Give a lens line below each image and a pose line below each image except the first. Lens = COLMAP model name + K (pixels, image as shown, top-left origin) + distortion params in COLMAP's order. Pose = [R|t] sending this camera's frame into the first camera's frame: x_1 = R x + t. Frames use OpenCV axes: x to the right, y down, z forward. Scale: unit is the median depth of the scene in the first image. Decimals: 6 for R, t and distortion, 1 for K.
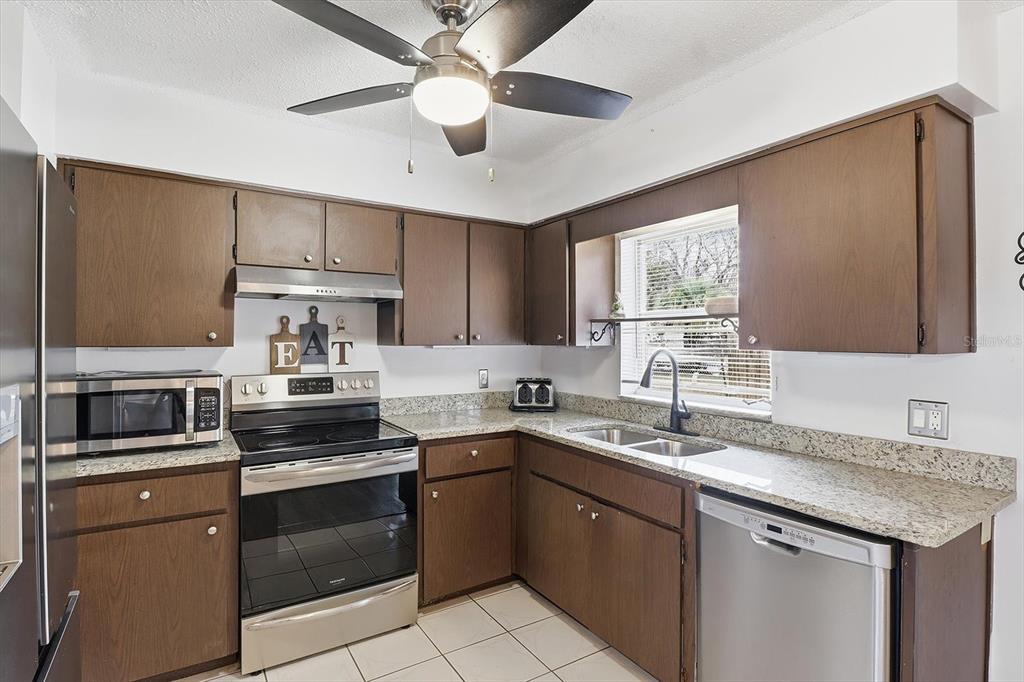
lens RADIAL K [[505.7, 0, 507.1], [0, 505.7, 335.4], [0, 0, 1]] dist [0.003052, -0.014980]
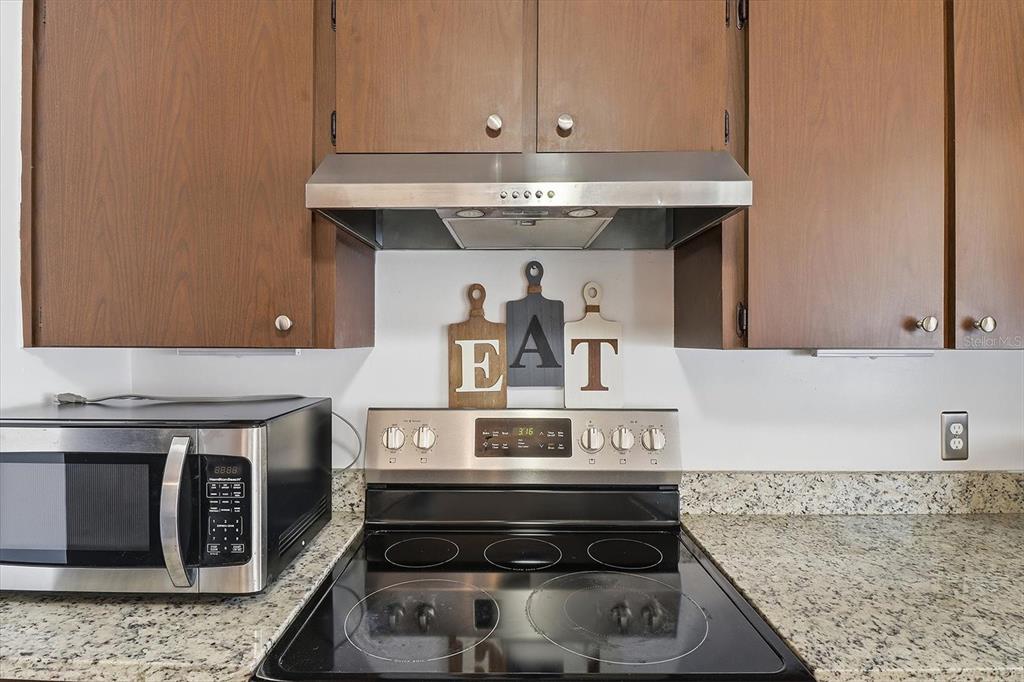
lens RADIAL K [[521.8, 0, 506.3], [0, 521.8, 342.7], [0, 0, 1]] dist [0.002894, -0.014695]
pose [[0.841962, 0.001672, -0.539534, -0.148733], [0.004666, 0.999935, 0.010380, 0.011258], [0.539517, -0.011257, 0.841900, 0.594045]]
